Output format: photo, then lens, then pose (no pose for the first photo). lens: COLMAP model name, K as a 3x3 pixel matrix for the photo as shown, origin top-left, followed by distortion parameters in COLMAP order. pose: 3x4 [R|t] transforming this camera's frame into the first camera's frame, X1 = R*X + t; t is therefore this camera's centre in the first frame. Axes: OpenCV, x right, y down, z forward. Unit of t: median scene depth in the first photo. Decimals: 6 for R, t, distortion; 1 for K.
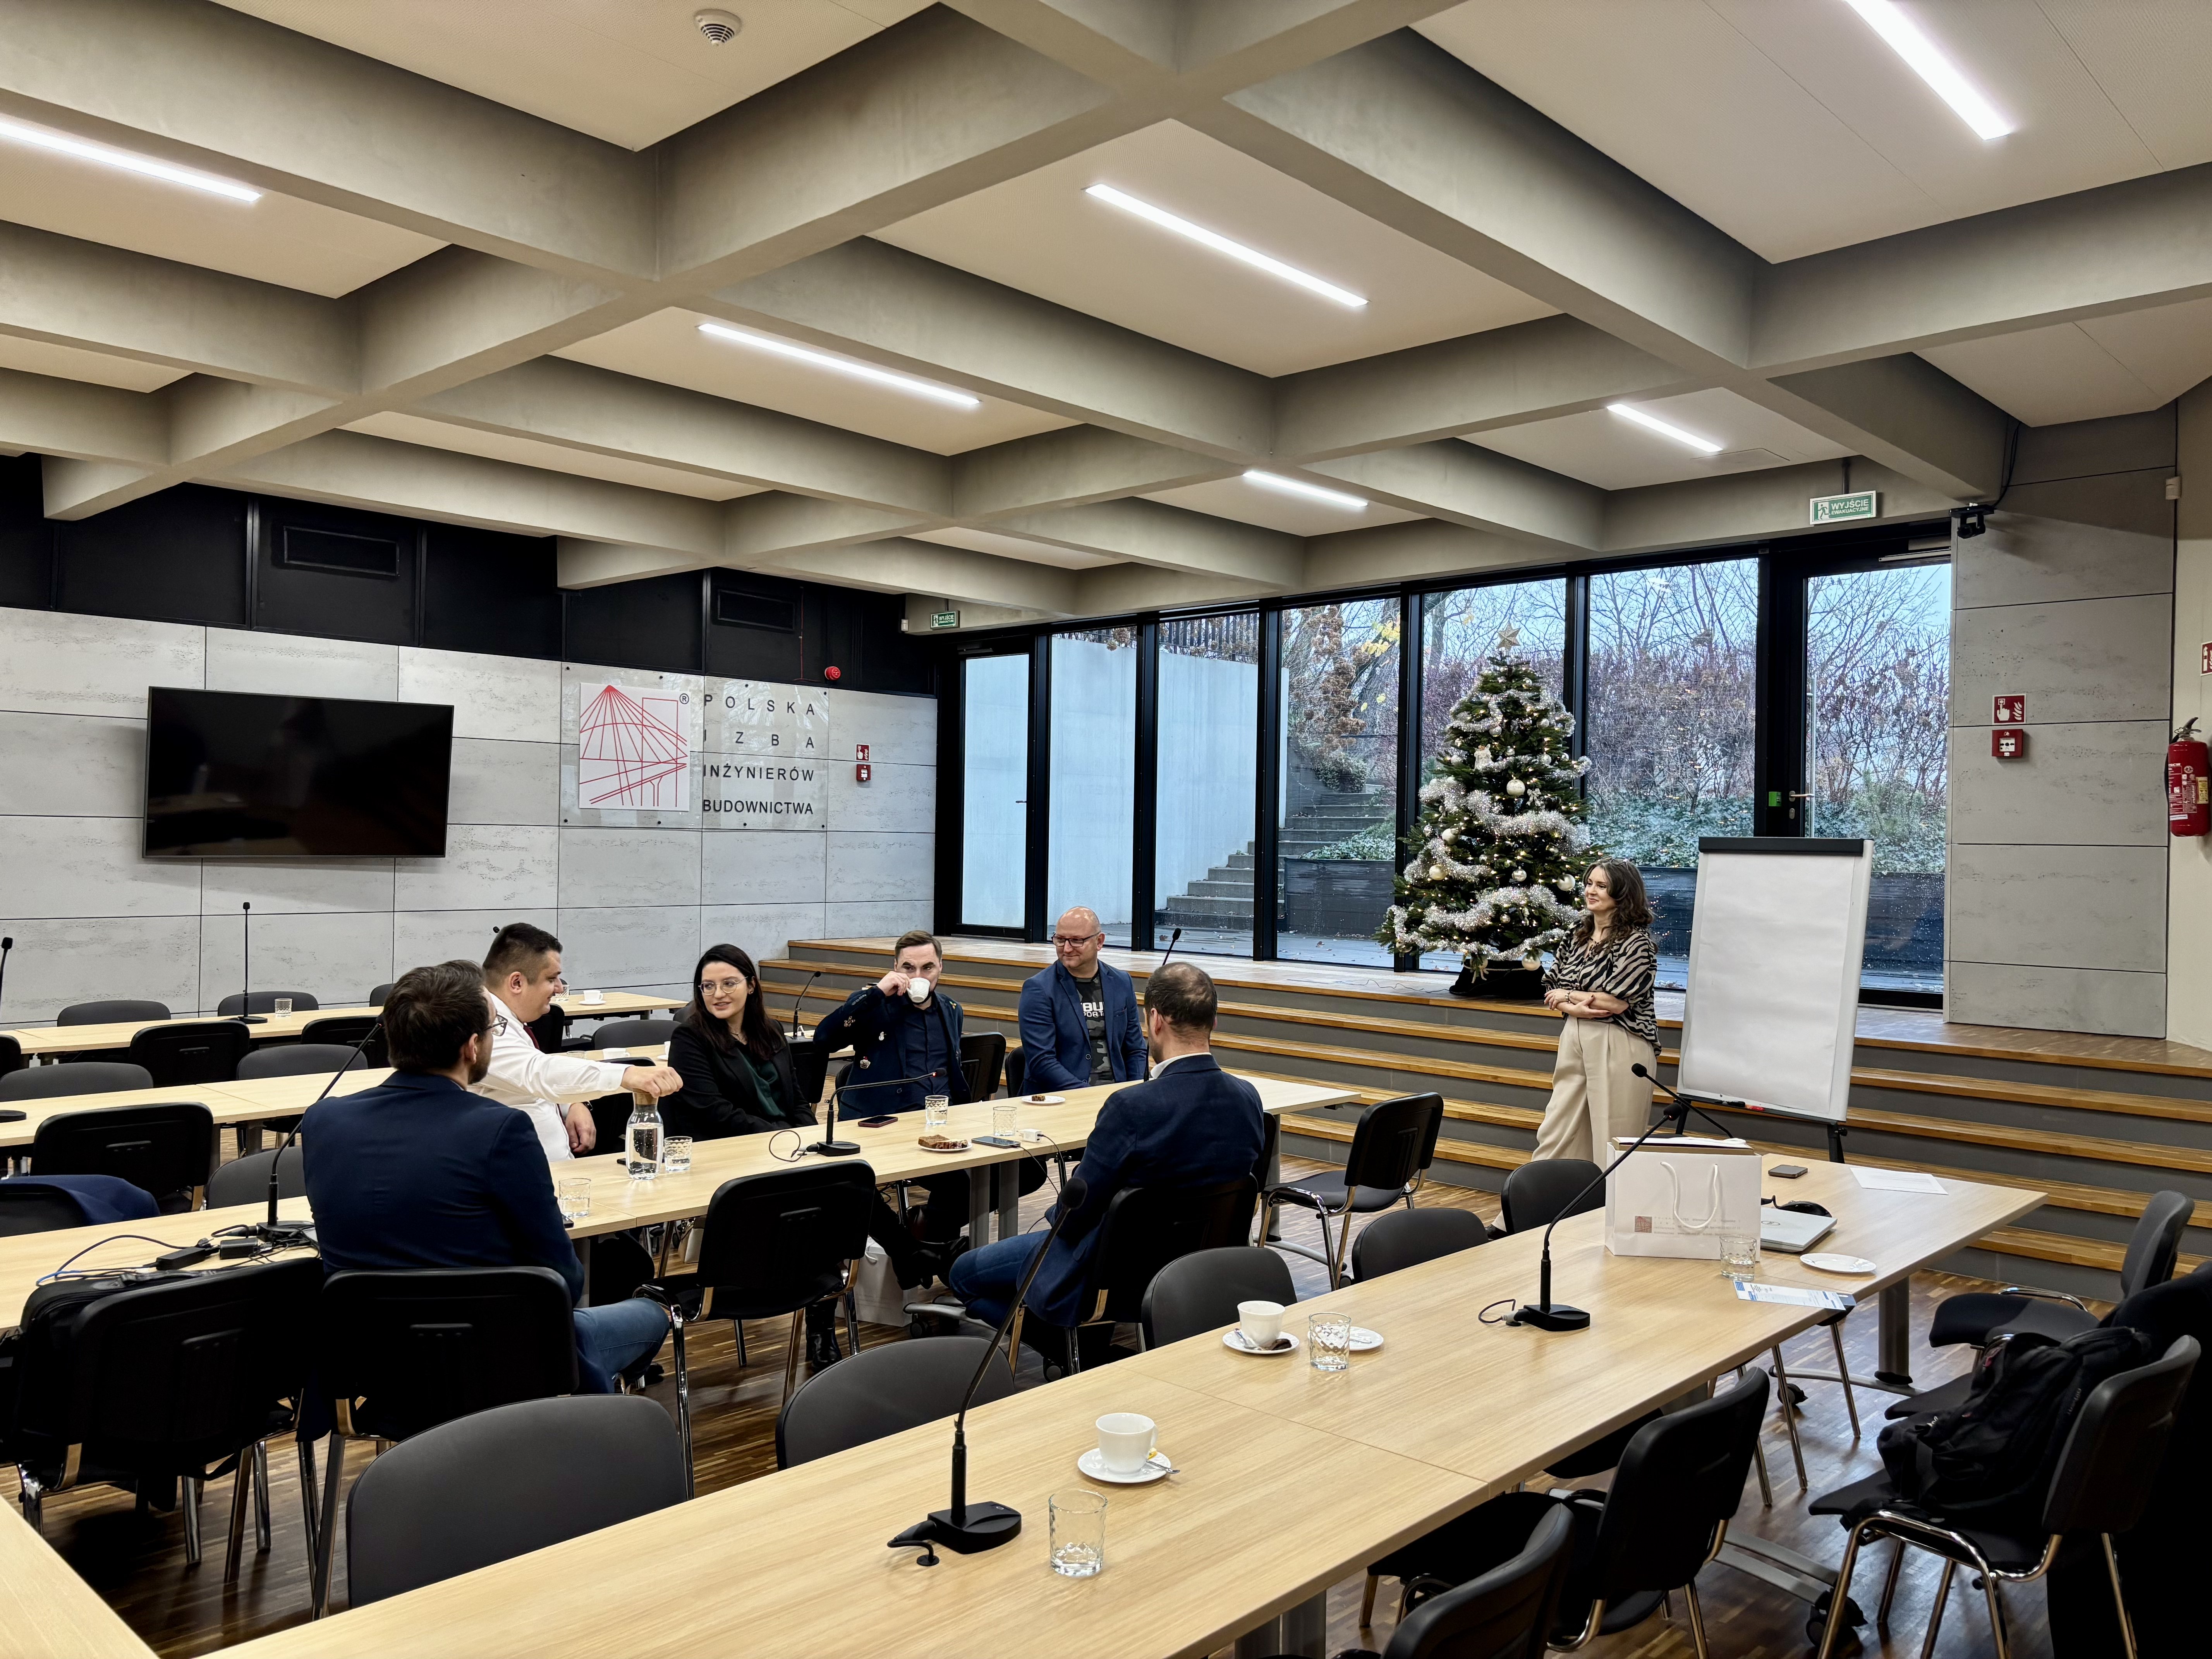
lens RADIAL K [[1654.3, 0, 1091.5], [0, 1654.3, 841.1], [0, 0, 1]] dist [0.055502, -0.046908]
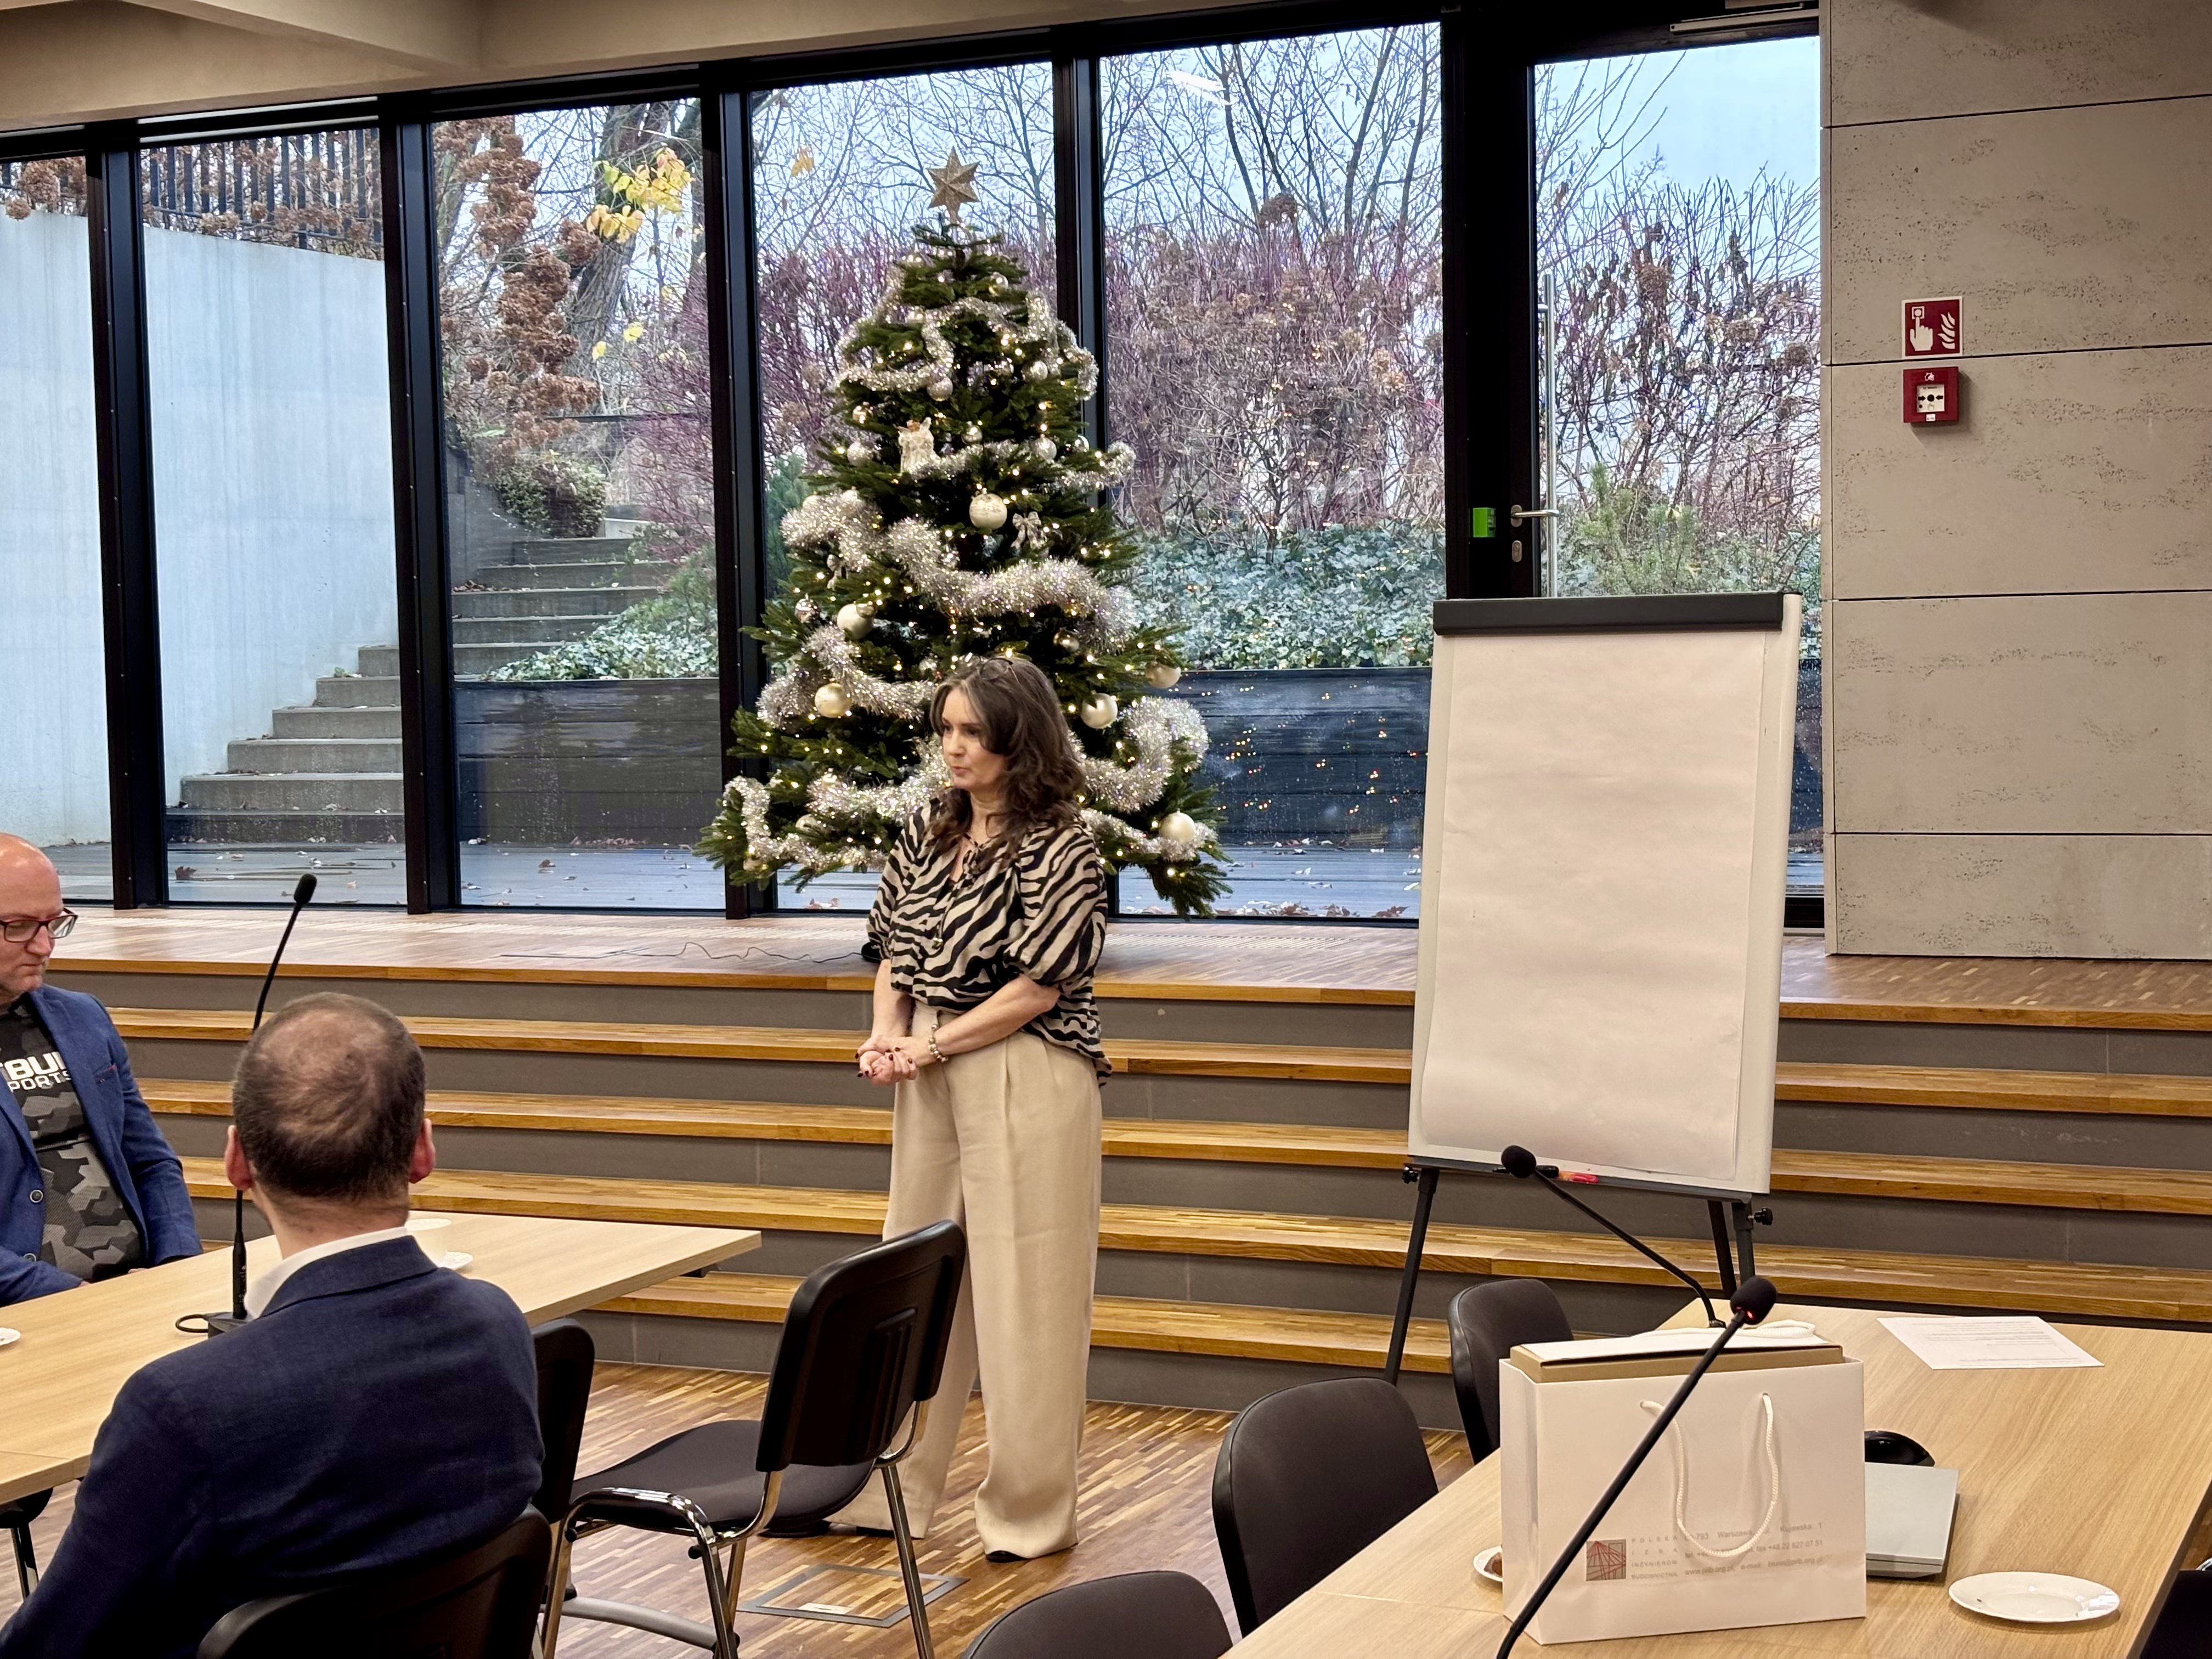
lens RADIAL K [[3304.0, 0, 1126.8], [0, 3304.0, 821.2], [0, 0, 1]] dist [0.099720, 0.000000]
pose [[0.944395, -0.054443, 0.324274, -0.011558], [0.036561, 0.997469, 0.060991, -0.000674], [-0.326774, -0.045744, 0.943995, 0.110397]]
